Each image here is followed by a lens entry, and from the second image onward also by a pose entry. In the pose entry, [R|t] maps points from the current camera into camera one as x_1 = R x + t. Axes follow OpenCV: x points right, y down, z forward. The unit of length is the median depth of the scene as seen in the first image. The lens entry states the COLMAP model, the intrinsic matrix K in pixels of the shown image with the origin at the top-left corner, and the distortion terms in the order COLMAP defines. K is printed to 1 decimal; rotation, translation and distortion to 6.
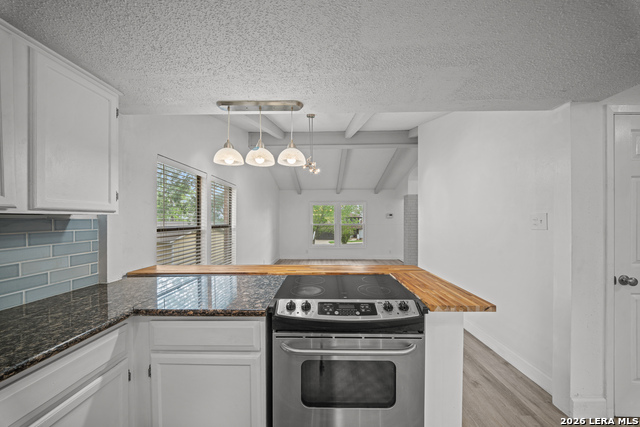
lens RADIAL K [[224.7, 0, 322.5], [0, 224.7, 218.1], [0, 0, 1]] dist [-0.004599, -0.001897]
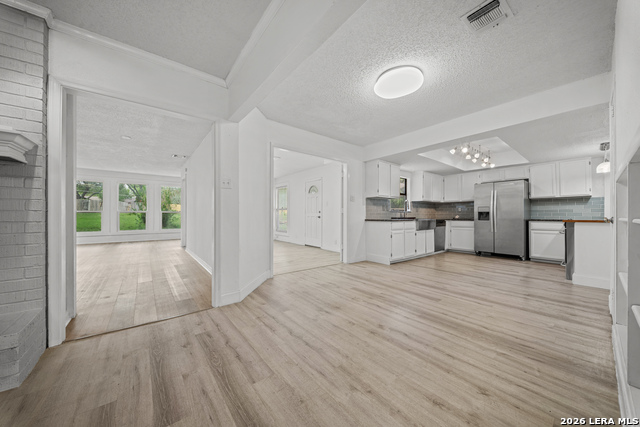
lens RADIAL K [[224.7, 0, 317.8], [0, 224.7, 213.7], [0, 0, 1]] dist [-0.004599, -0.001897]
pose [[-0.774817, -0.007023, -0.632146, 3.779641], [0.005093, 0.999836, -0.017350, 0.255943], [0.632165, -0.016663, -0.774655, 0.917204]]
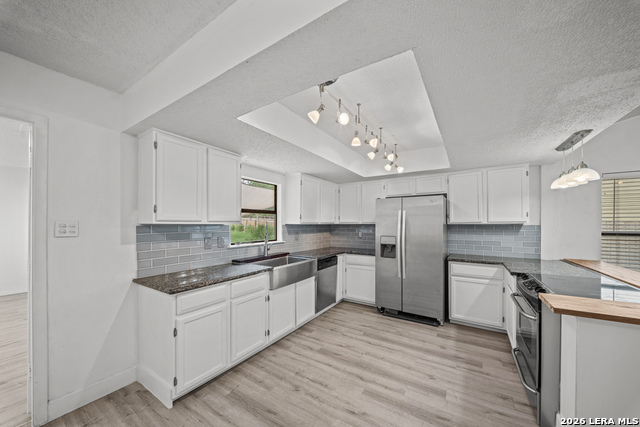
lens RADIAL K [[224.7, 0, 323.3], [0, 224.7, 222.3], [0, 0, 1]] dist [-0.004599, -0.001897]
pose [[-0.528083, -0.003780, -0.849184, 1.704459], [0.009161, 0.999907, -0.010147, -0.021560], [0.849143, -0.013138, -0.527999, 0.453803]]
